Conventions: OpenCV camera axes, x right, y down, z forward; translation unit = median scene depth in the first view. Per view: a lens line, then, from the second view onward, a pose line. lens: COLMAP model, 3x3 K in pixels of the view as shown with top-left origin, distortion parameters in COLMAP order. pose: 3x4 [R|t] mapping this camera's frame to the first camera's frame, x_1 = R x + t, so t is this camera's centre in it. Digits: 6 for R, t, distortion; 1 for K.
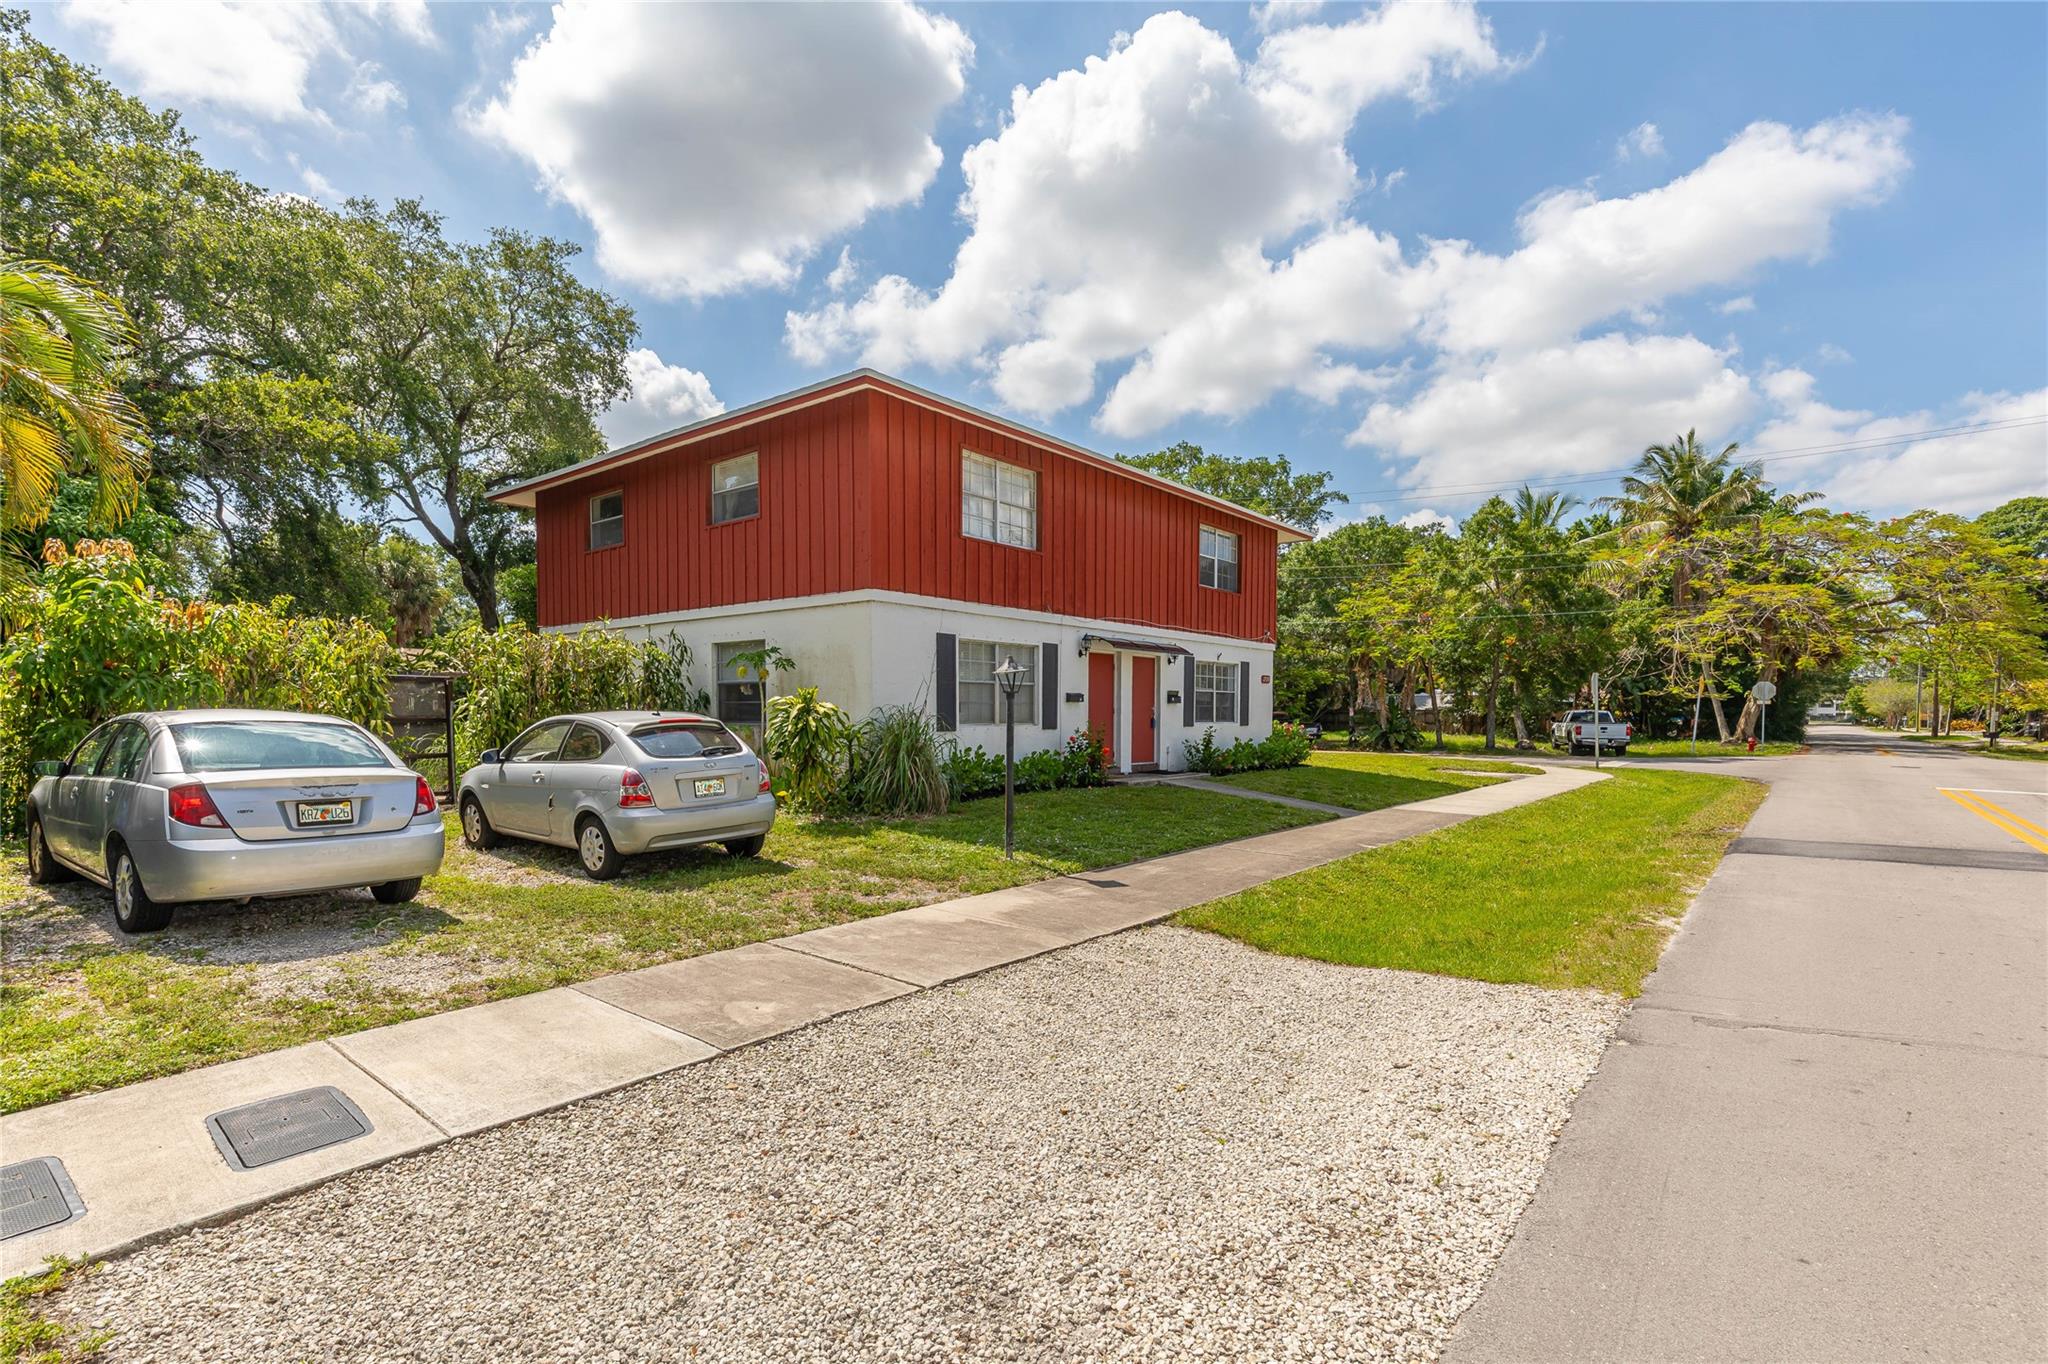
lens RADIAL K [[913.0, 0, 1024.0], [0, 913.0, 682.0], [0, 0, 1]] dist [0.003632, 0.000386]
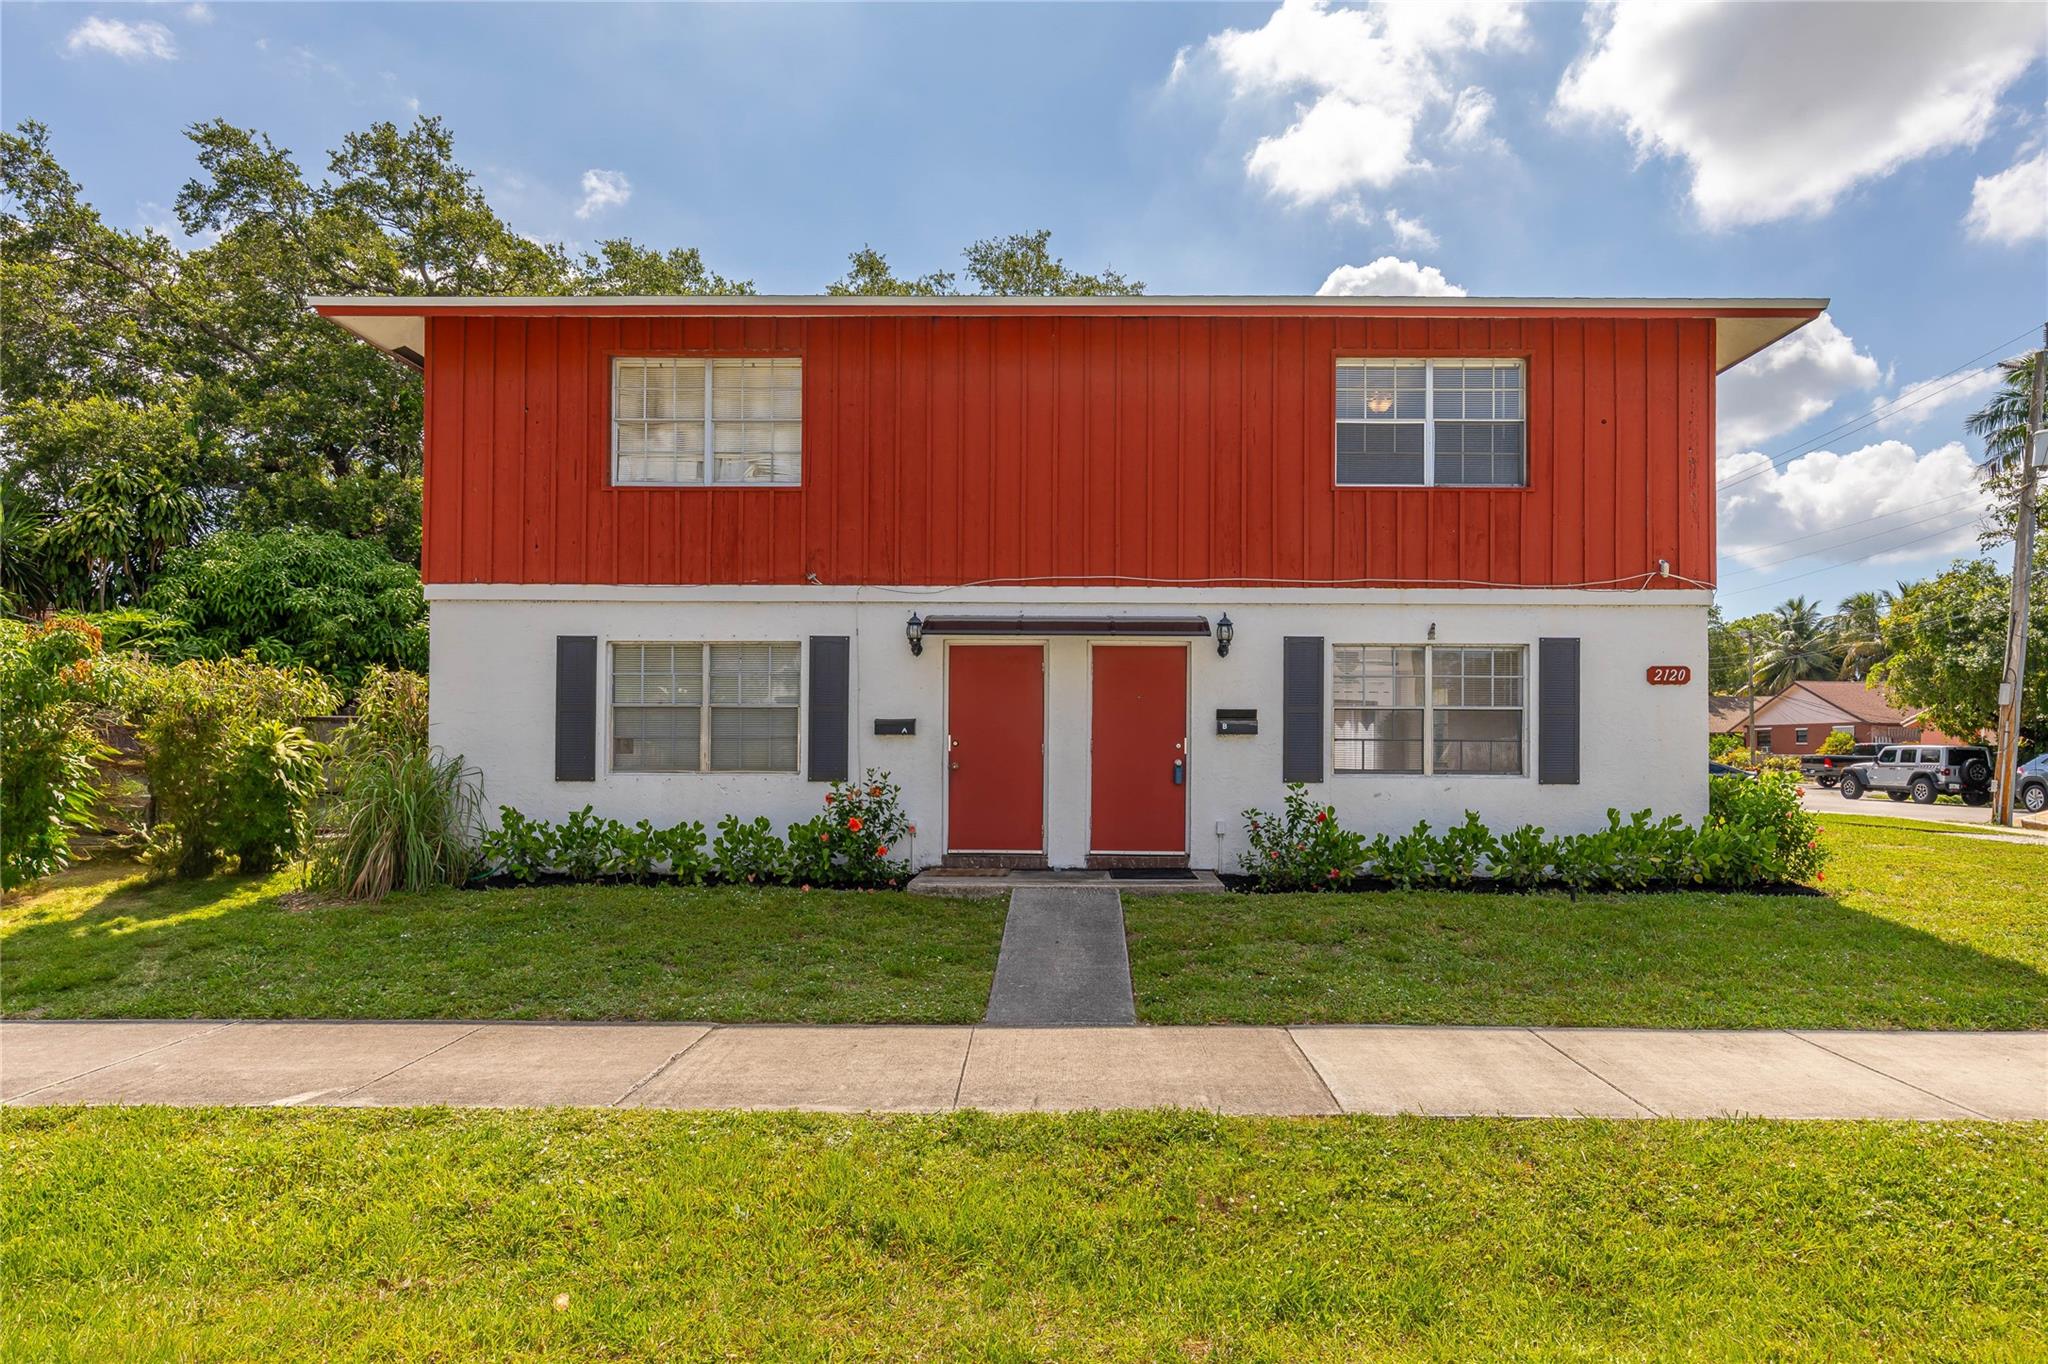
lens RADIAL K [[1083.4, 0, 1017.4], [0, 1083.4, 687.6], [0, 0, 1]] dist [-0.000607, 0.001614]
pose [[0.647670, -0.045218, -0.760578, 0.637263], [0.025318, 0.998963, -0.037831, 0.020414], [0.761500, 0.005246, 0.648144, 0.636489]]
